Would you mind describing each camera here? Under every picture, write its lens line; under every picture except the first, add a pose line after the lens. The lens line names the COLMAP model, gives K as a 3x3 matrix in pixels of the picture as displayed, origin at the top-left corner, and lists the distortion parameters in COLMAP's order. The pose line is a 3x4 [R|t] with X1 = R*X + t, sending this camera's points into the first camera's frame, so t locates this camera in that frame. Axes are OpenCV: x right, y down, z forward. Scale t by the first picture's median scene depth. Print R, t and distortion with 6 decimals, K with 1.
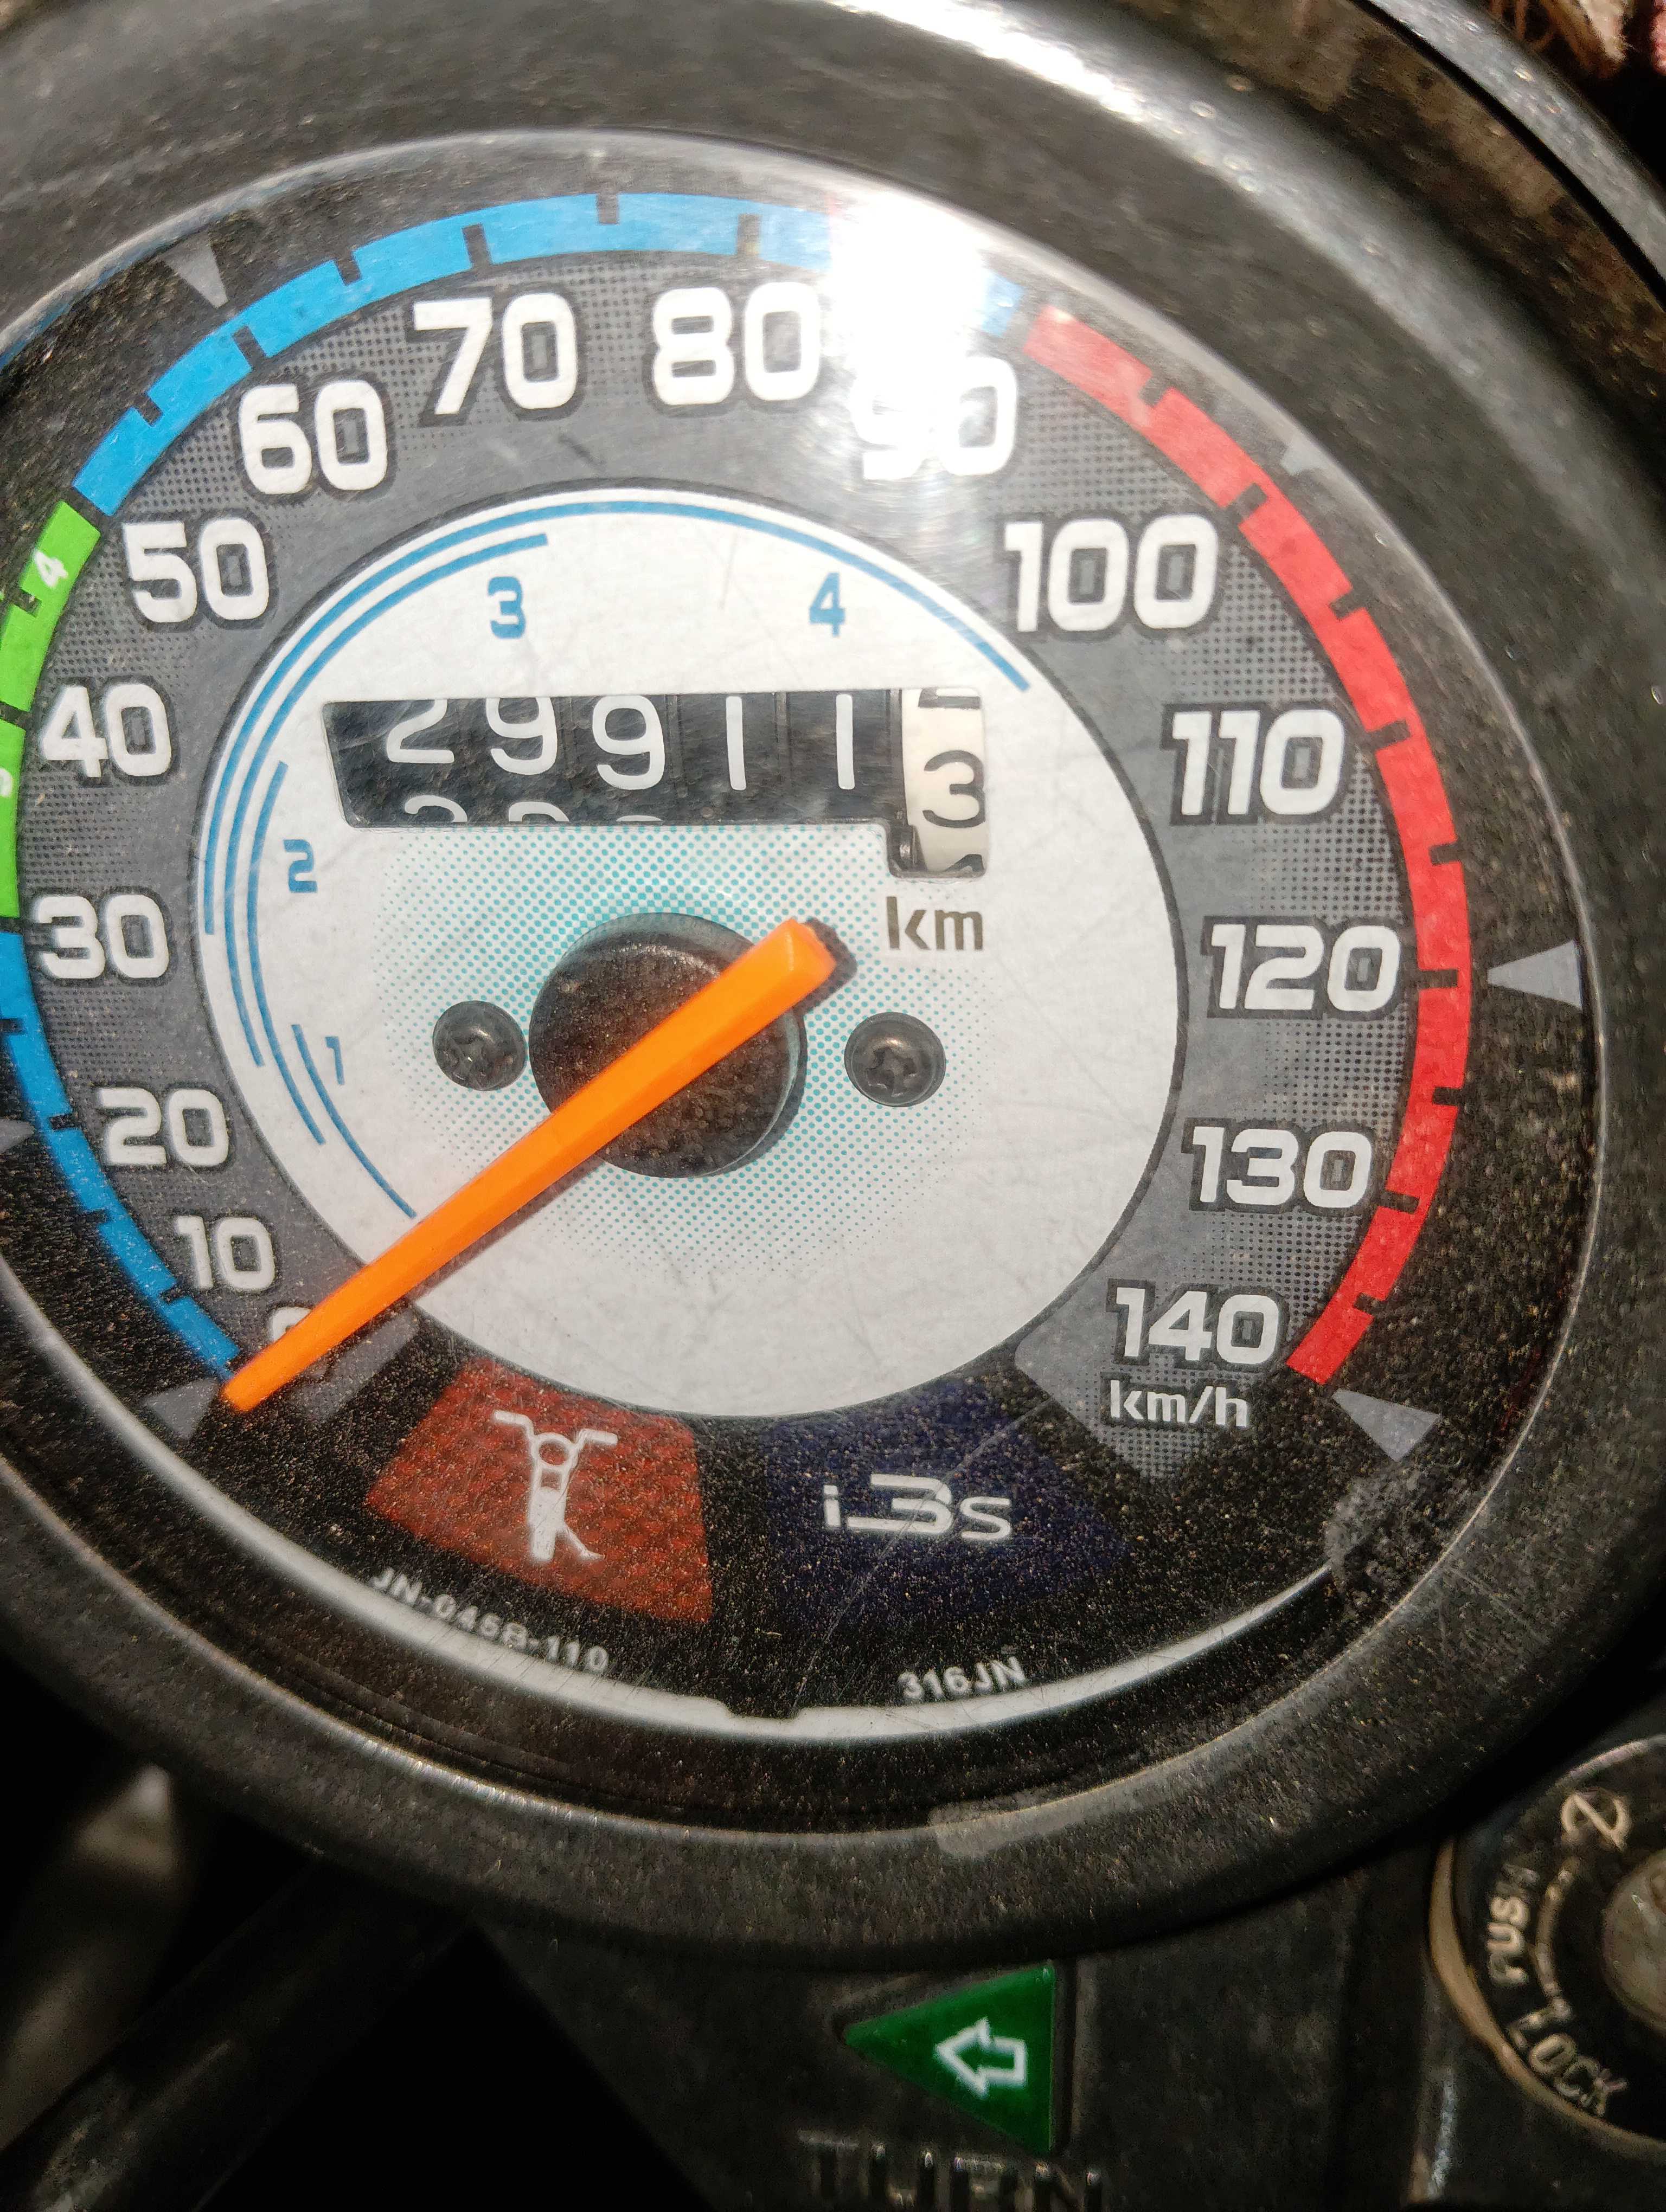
lens RADIAL K [[1915.0, 0, 827.4], [0, 1915.0, 1093.9], [0, 0, 1]] dist [0.129298, -0.484530]
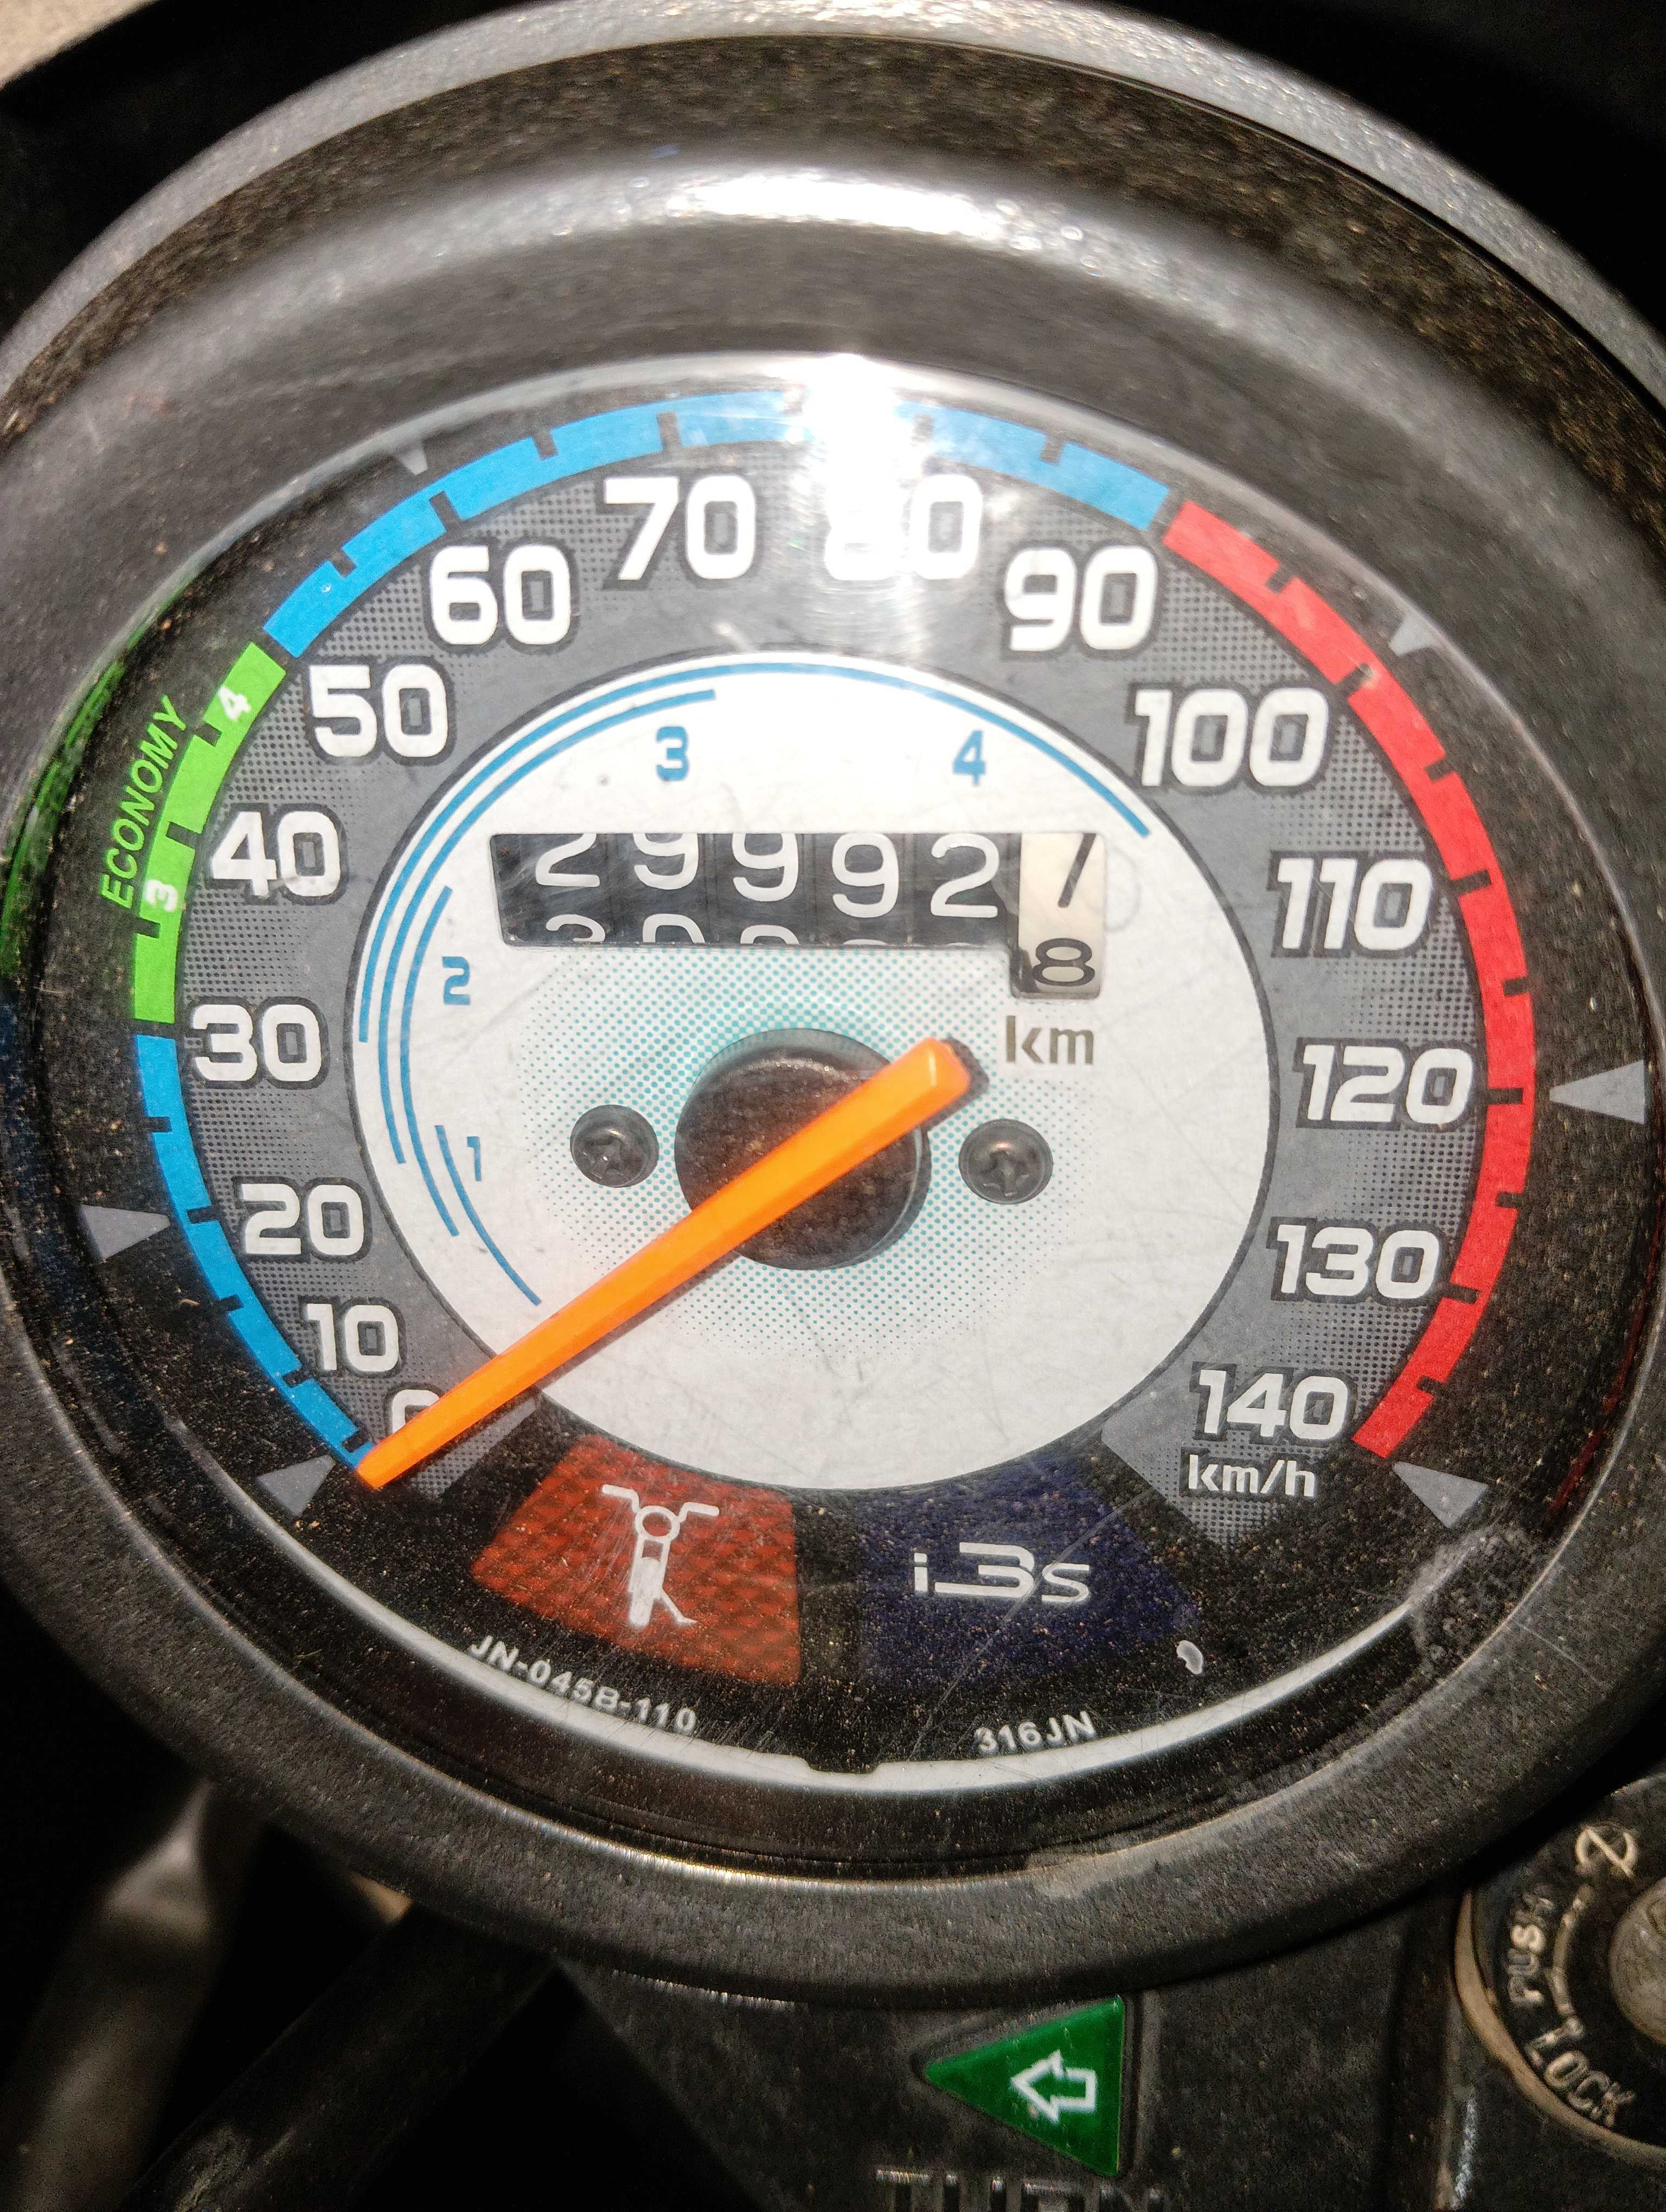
lens RADIAL K [[1915.0, 0, 827.4], [0, 1915.0, 1093.9], [0, 0, 1]] dist [0.129298, -0.484530]
pose [[0.997896, 0.005373, 0.064606, -0.137949], [-0.003648, 0.999634, -0.026788, -0.027142], [-0.064726, 0.026496, 0.997551, -0.086431]]
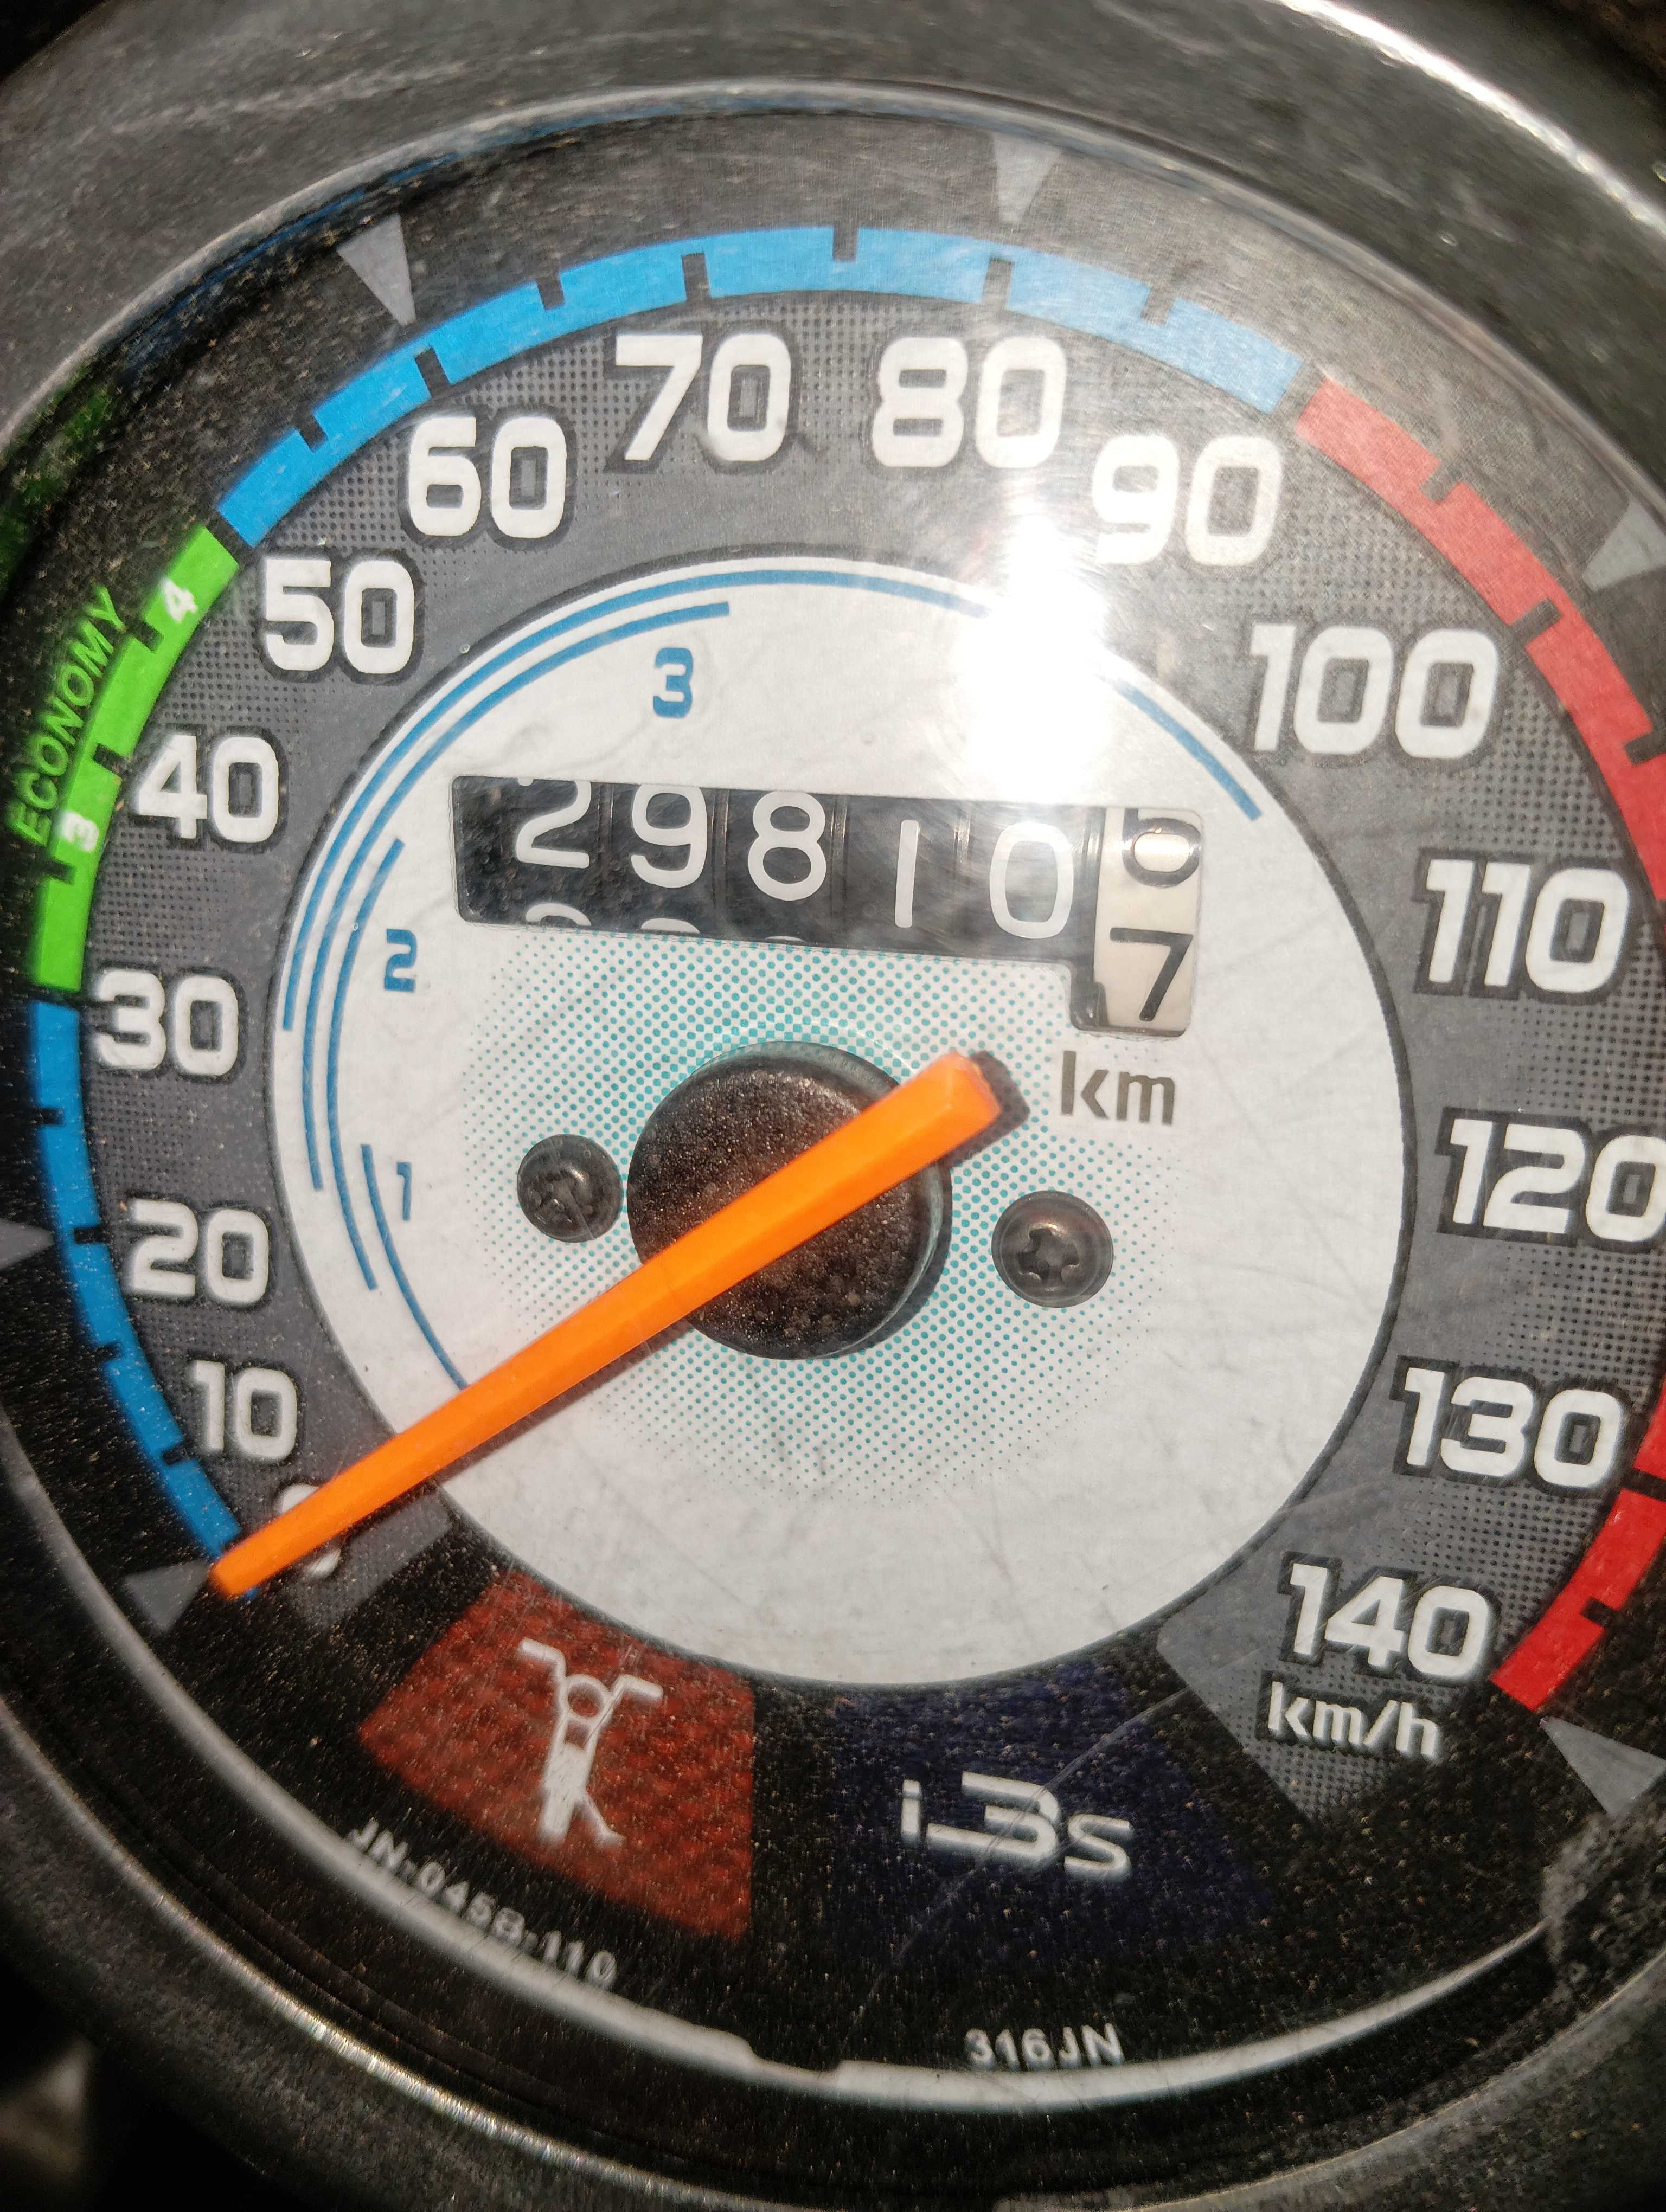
lens RADIAL K [[1922.8, 0, 839.2], [0, 1922.8, 1091.5], [0, 0, 1]] dist [0.123990, -0.510755]
pose [[0.992877, 0.109020, -0.048055, -0.024769], [-0.116067, 0.976122, -0.183613, 0.081606], [0.026890, 0.187883, 0.981823, 0.151212]]
